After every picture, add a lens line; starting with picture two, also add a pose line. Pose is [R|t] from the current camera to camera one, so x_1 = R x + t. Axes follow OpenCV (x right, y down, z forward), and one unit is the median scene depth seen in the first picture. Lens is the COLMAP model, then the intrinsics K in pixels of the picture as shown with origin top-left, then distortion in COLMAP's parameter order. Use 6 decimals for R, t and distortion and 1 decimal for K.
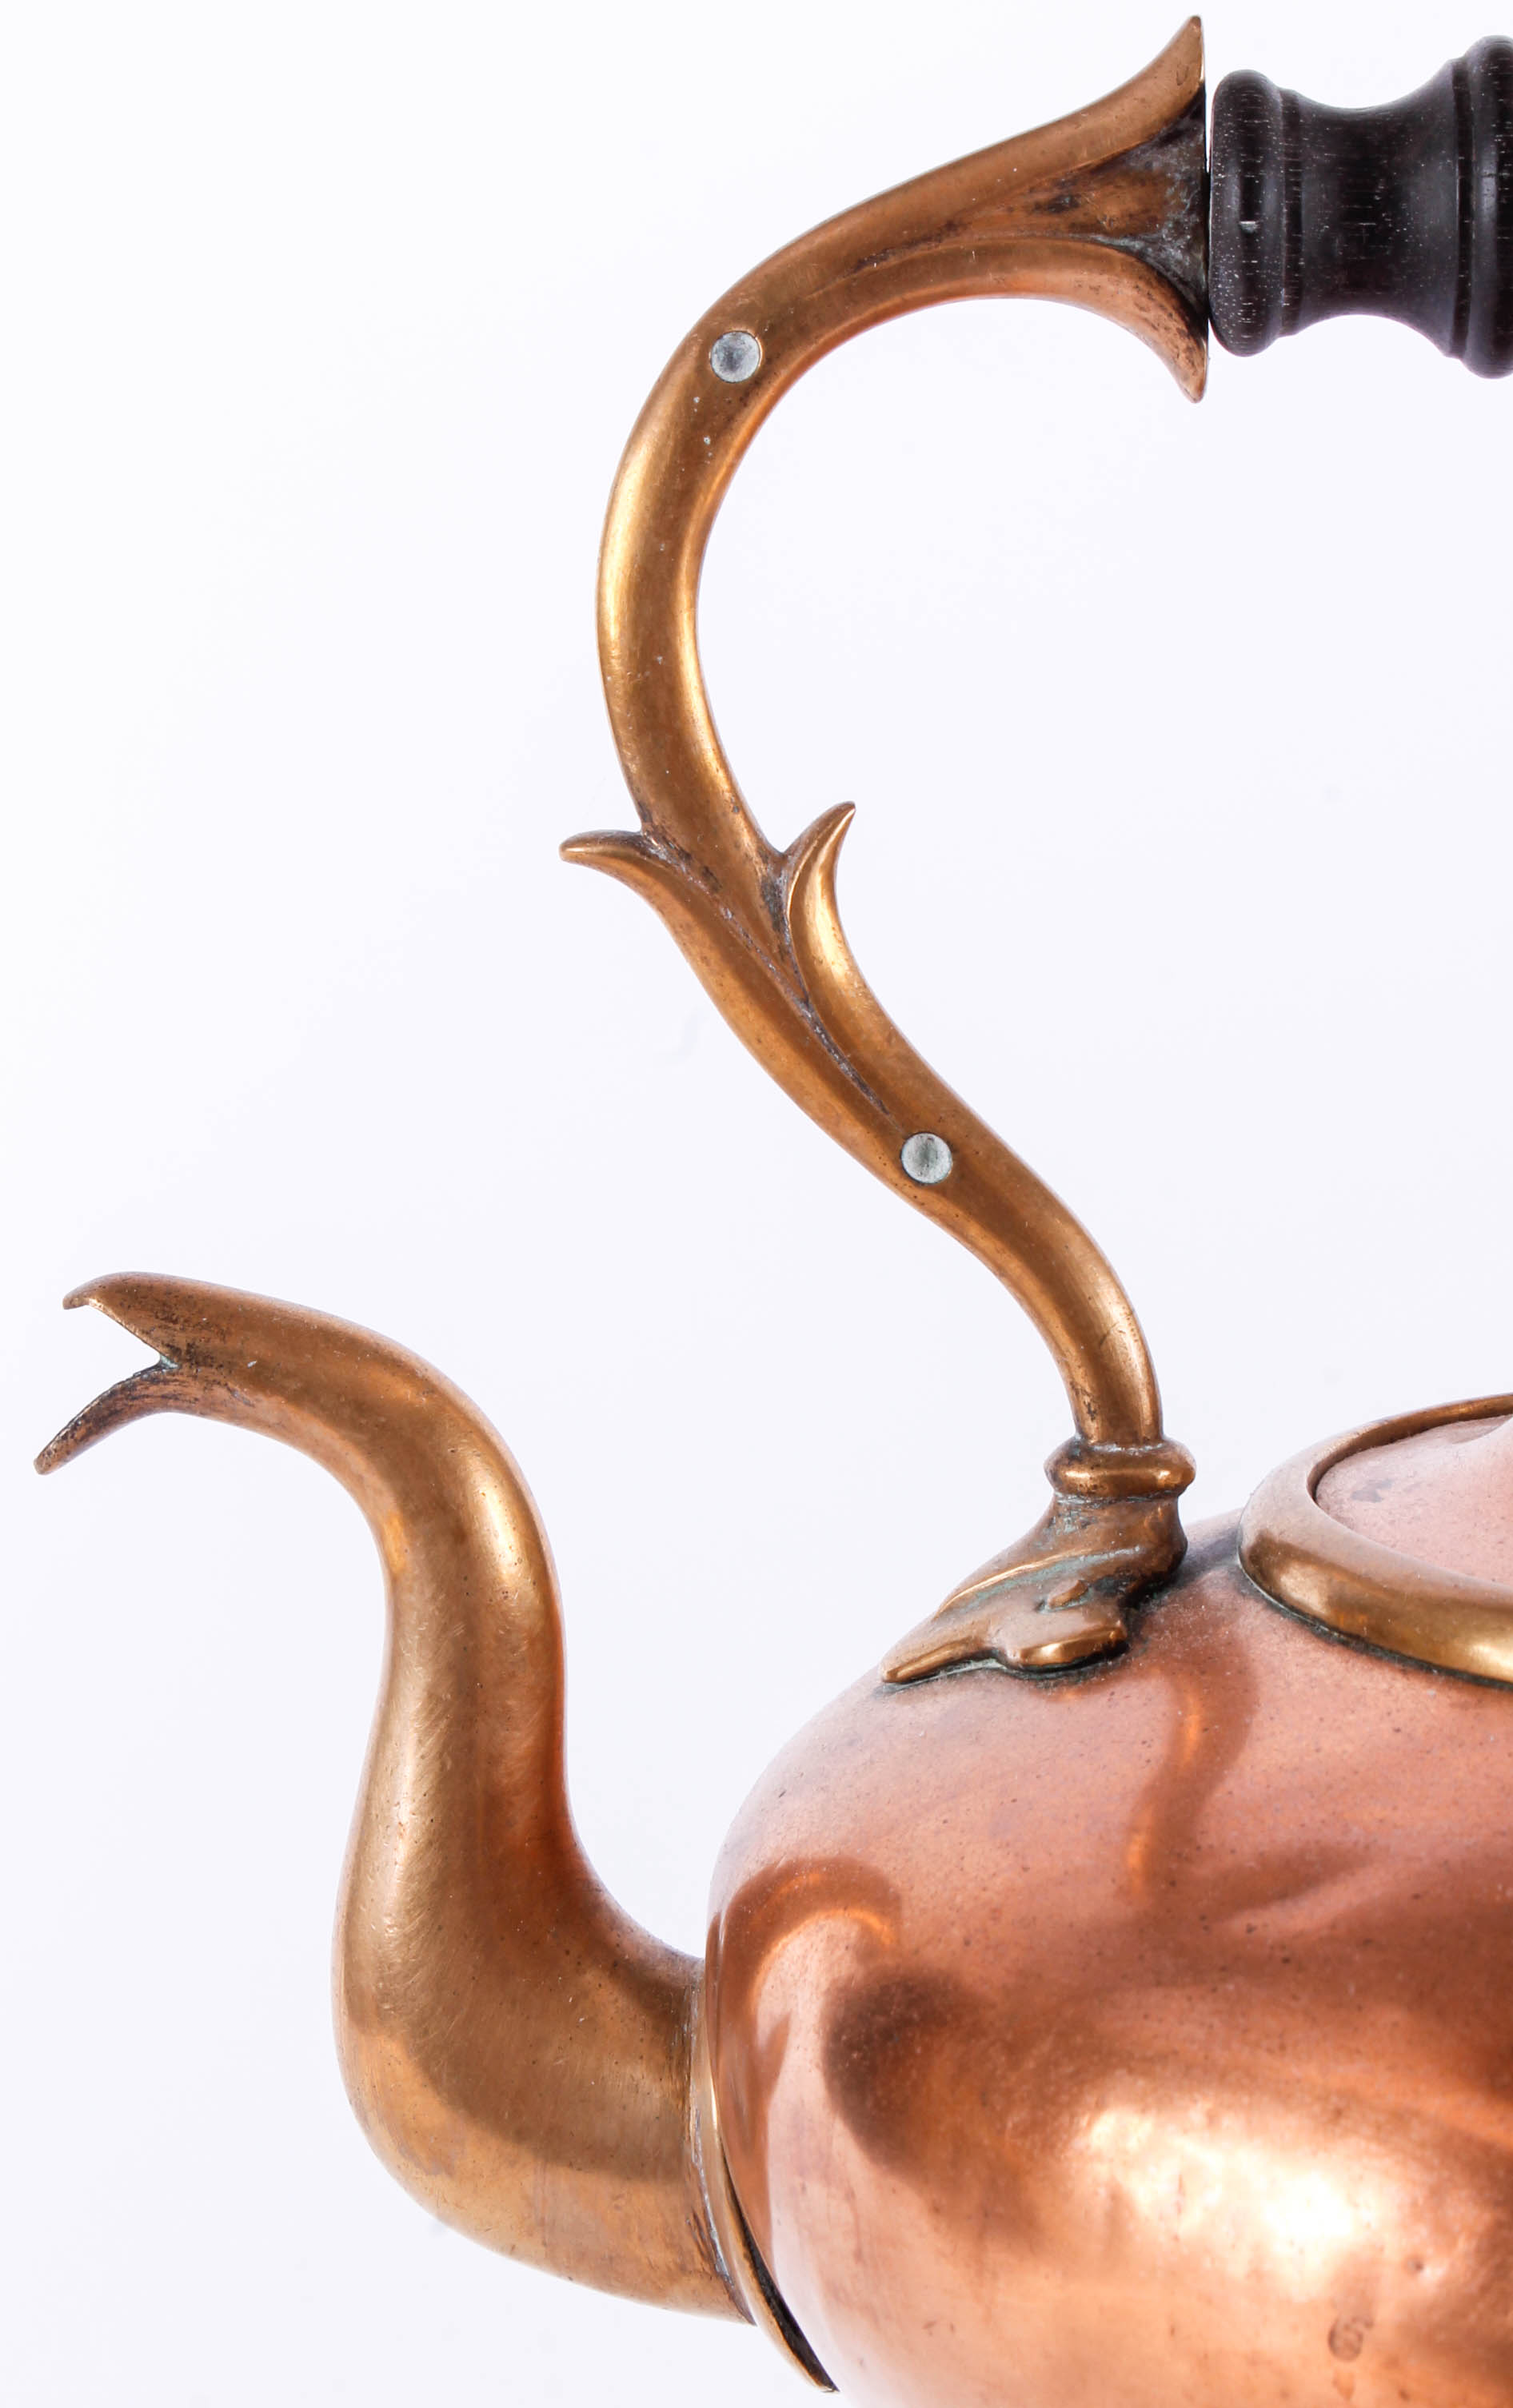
lens RADIAL K [[4952.0, 0, 625.6], [0, 4952.0, 1138.7], [0, 0, 1]] dist [0.013483, 0.000000]
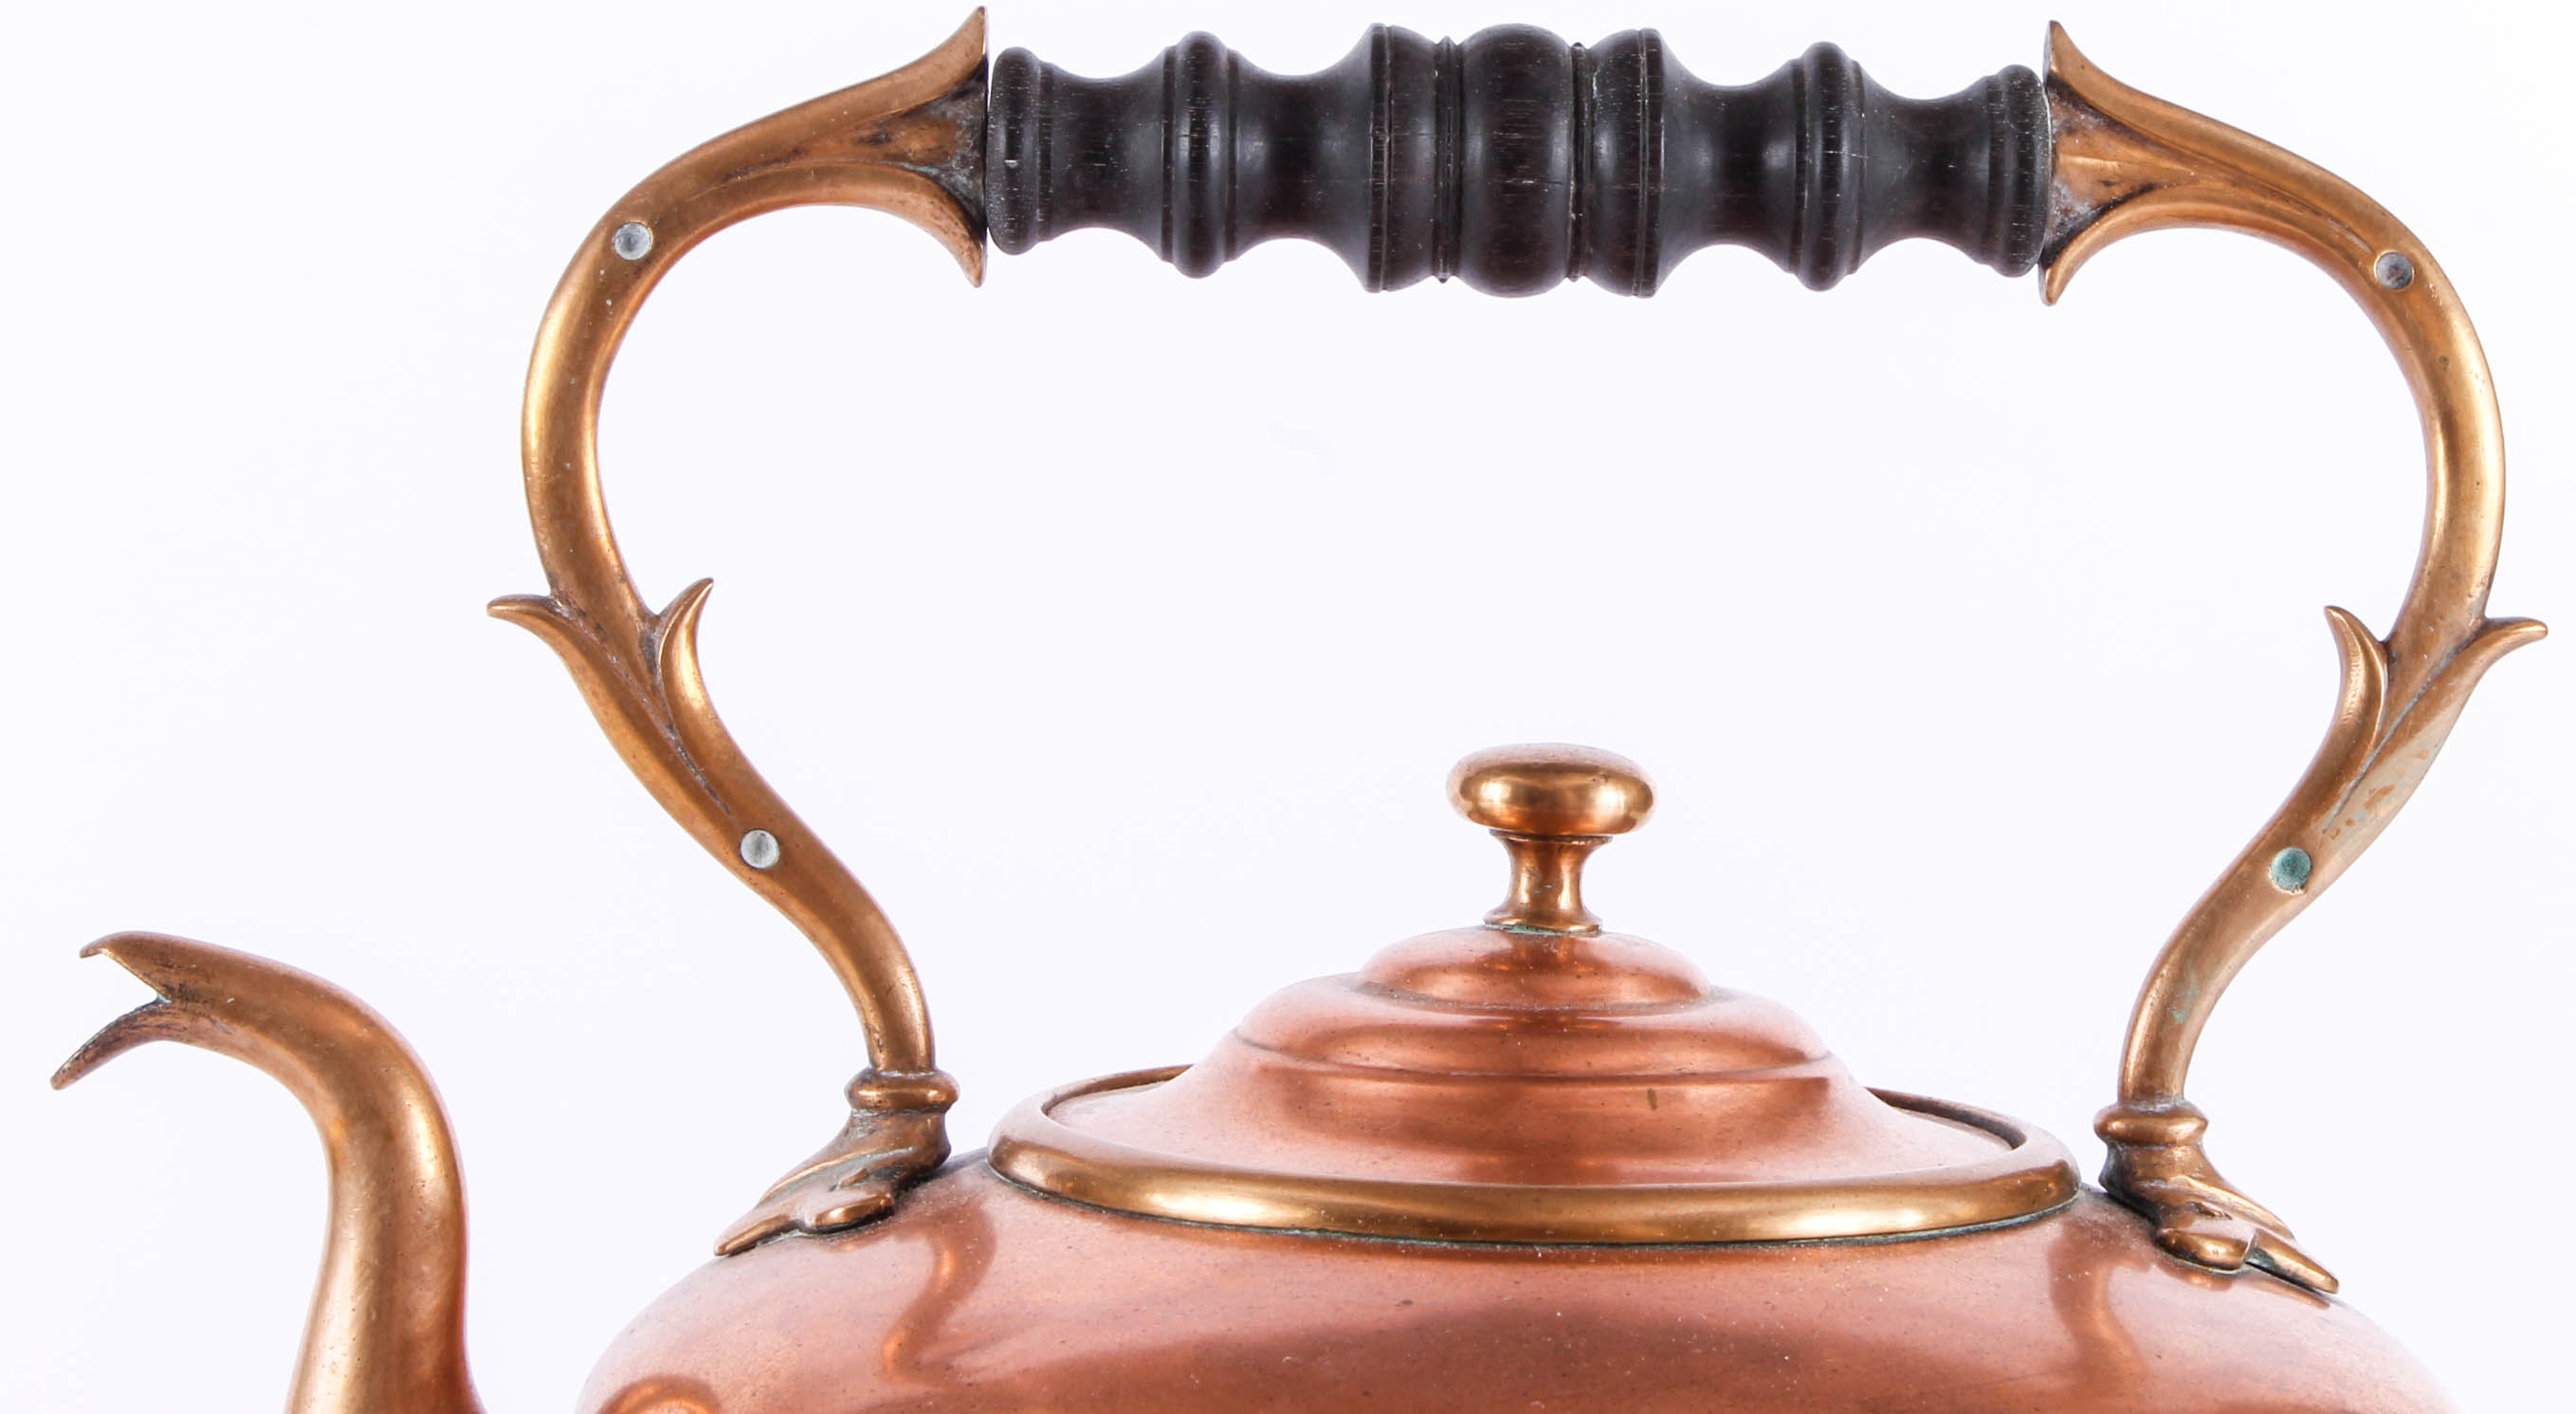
lens RADIAL K [[6934.6, 0, 1422.2], [0, 6934.6, 476.7], [0, 0, 1]] dist [0.040116, 0.000000]
pose [[0.991940, 0.033279, 0.122264, 0.006708], [-0.020088, 0.993993, -0.107583, 0.100420], [-0.125110, 0.104260, 0.986650, -0.851319]]
